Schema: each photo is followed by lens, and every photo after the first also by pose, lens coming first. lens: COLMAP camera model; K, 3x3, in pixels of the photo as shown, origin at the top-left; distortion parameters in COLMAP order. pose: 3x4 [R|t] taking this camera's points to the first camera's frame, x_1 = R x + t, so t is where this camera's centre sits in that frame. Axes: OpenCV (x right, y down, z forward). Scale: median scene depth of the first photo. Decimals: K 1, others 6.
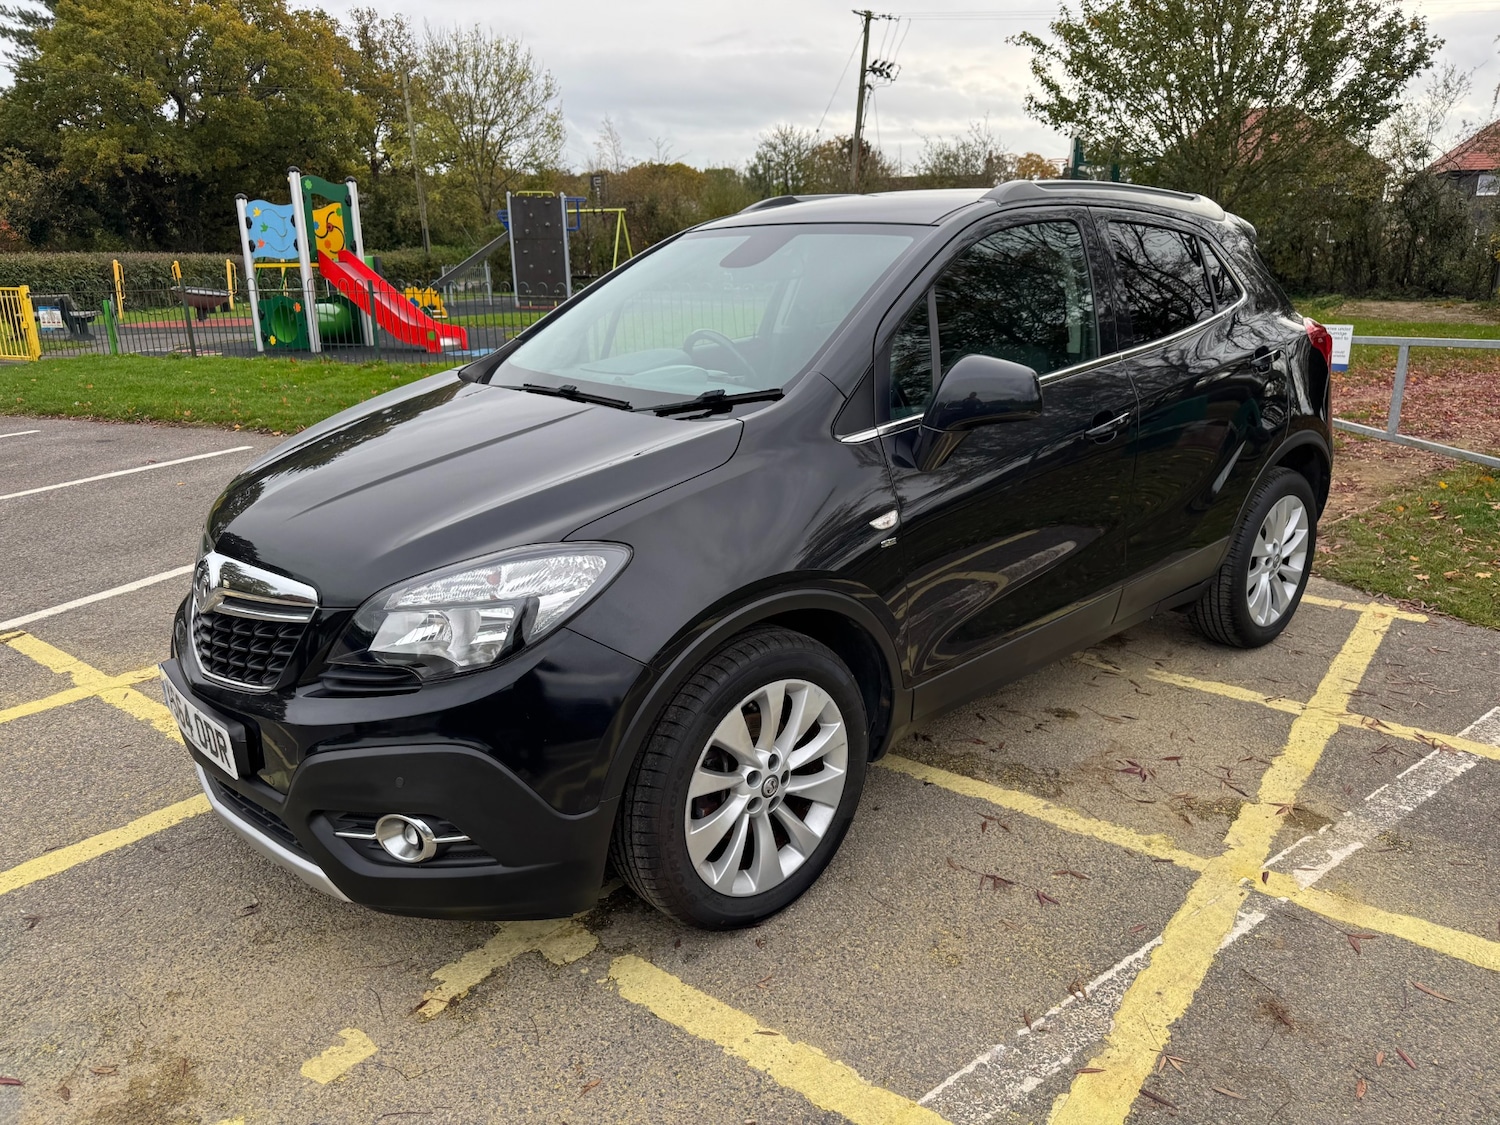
lens RADIAL K [[1059.2, 0, 761.3], [0, 1059.2, 574.2], [0, 0, 1]] dist [0.028889, -0.035270]
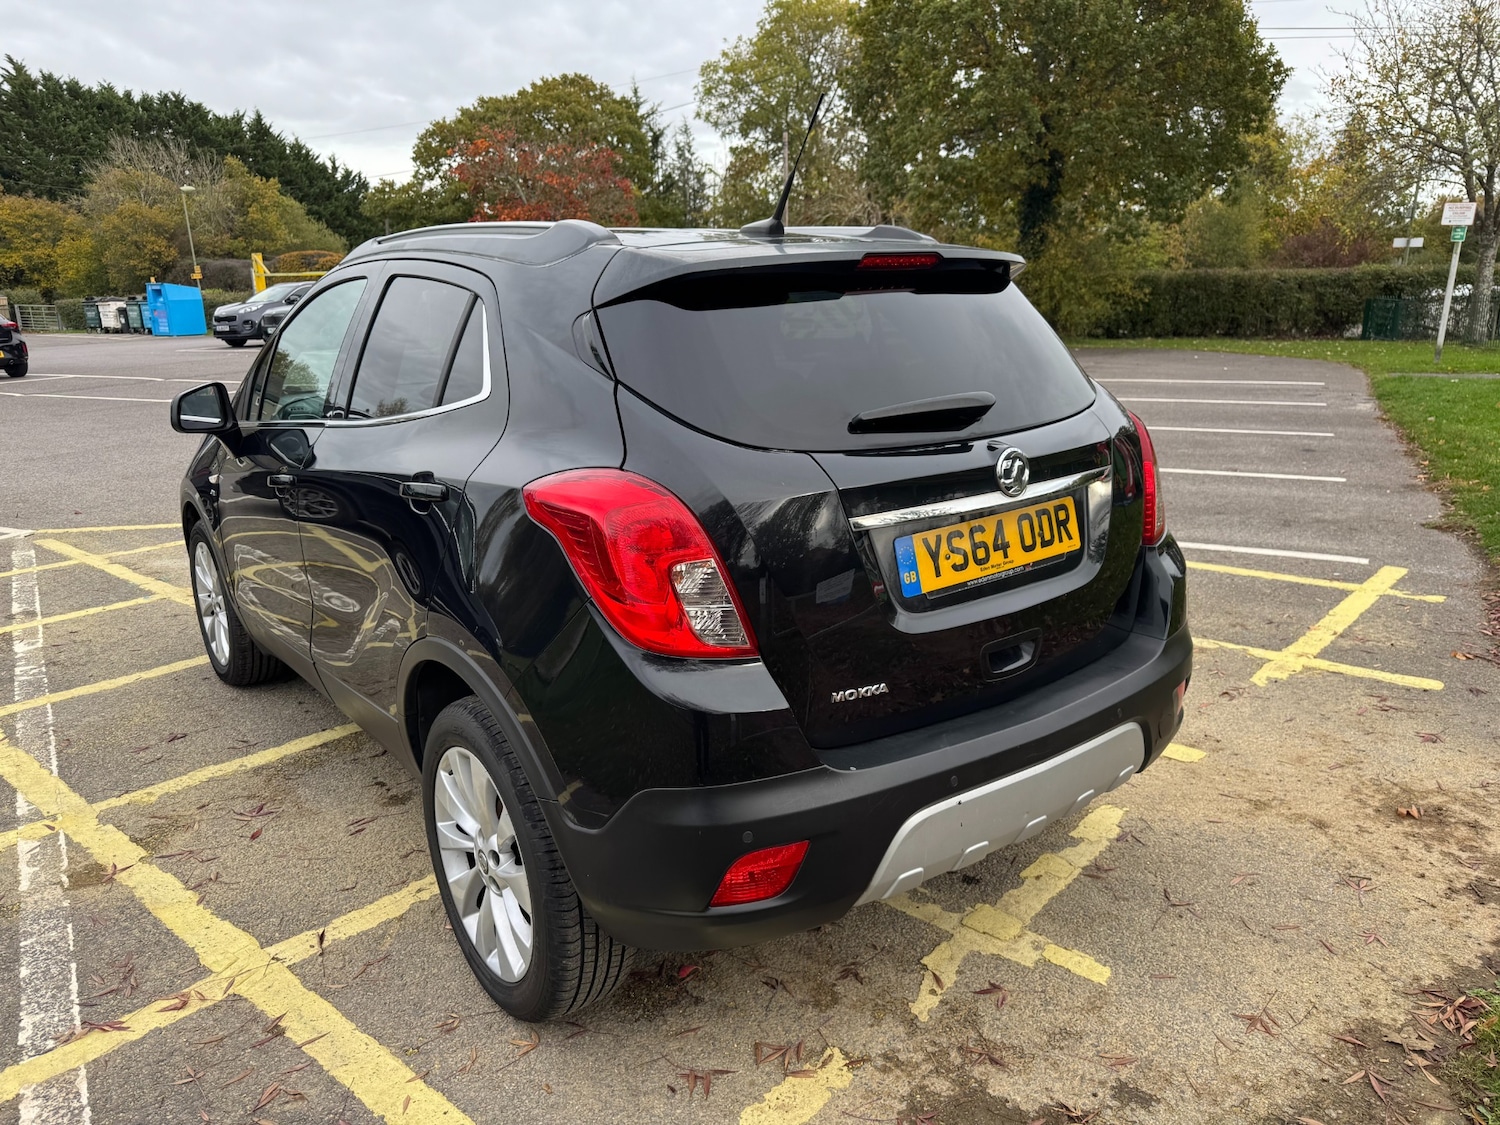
lens RADIAL K [[1059.2, 0, 738.7], [0, 1059.2, 572.3], [0, 0, 1]] dist [0.028889, -0.035270]
pose [[-0.080670, 0.272072, -0.958889, 1.071264], [-0.267386, 0.920856, 0.283776, -0.385362], [0.960207, 0.279286, -0.001538, 1.199766]]
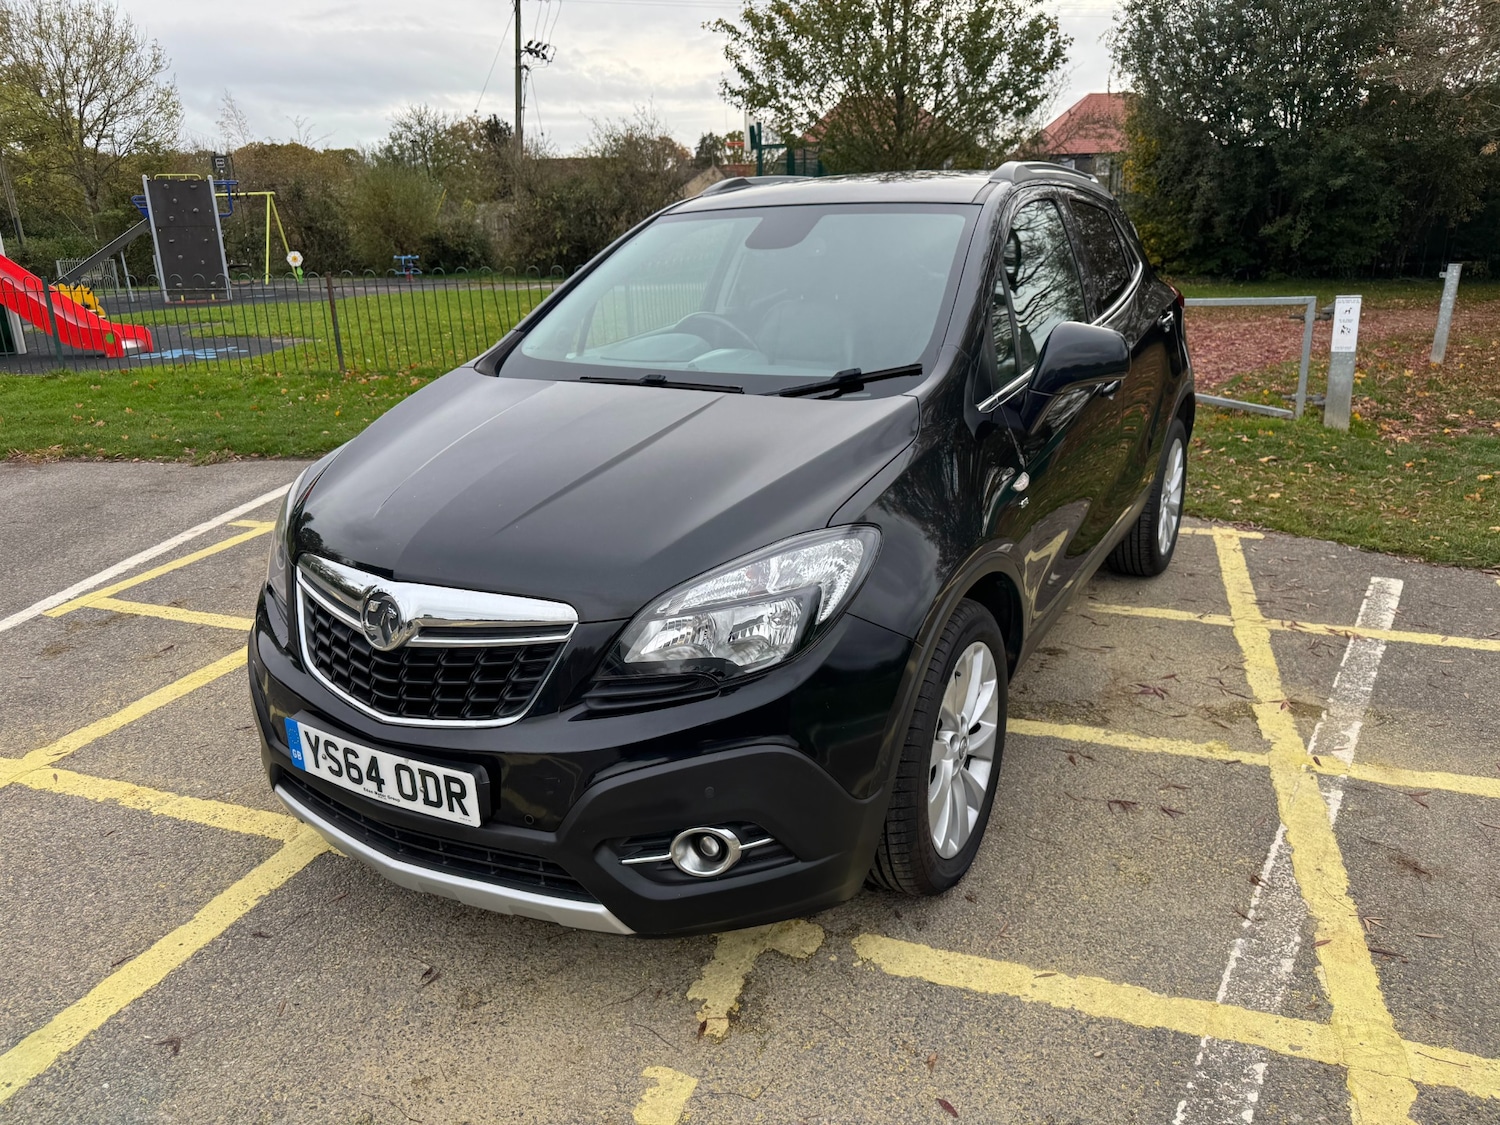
lens RADIAL K [[1059.2, 0, 745.7], [0, 1059.2, 558.8], [0, 0, 1]] dist [0.028889, -0.035270]
pose [[0.952965, -0.105200, 0.284236, -0.307395], [0.104688, 0.994359, 0.017037, -0.014649], [-0.284425, 0.013521, 0.958603, 0.042362]]
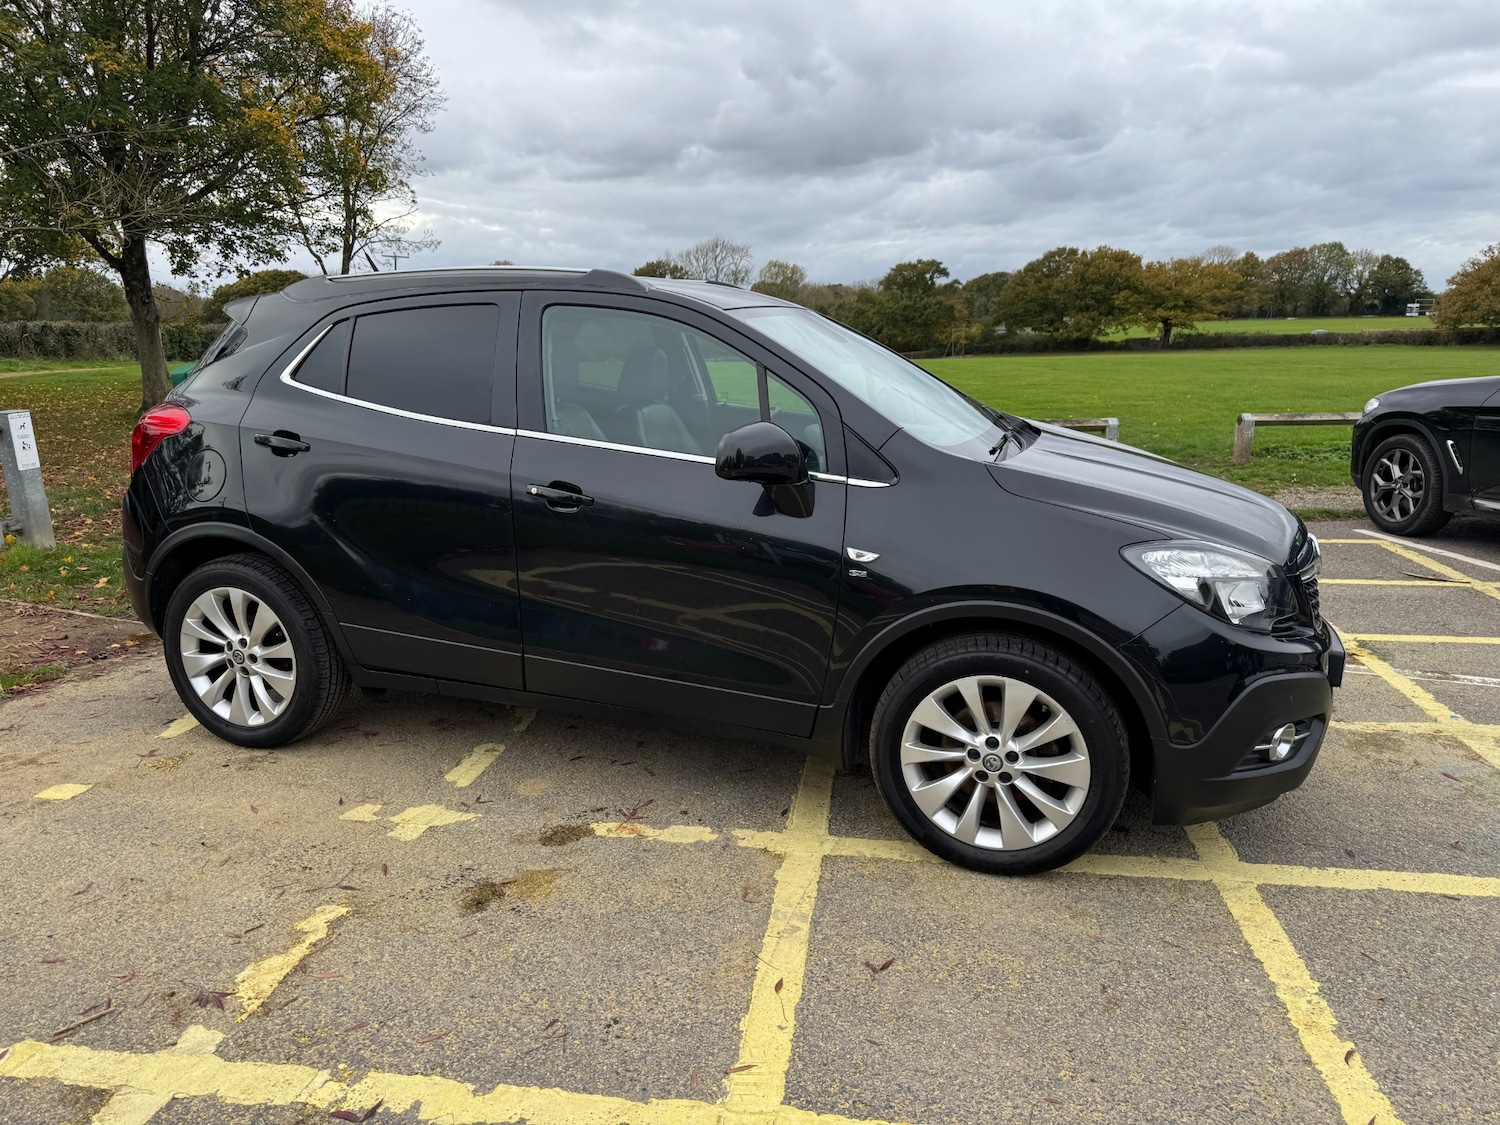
lens RADIAL K [[1059.2, 0, 746.3], [0, 1059.2, 576.5], [0, 0, 1]] dist [0.028889, -0.035270]
pose [[-0.490232, -0.196219, 0.849218, -0.871784], [0.258300, 0.897854, 0.356567, -0.427161], [-0.832438, 0.394153, -0.389473, 1.406260]]
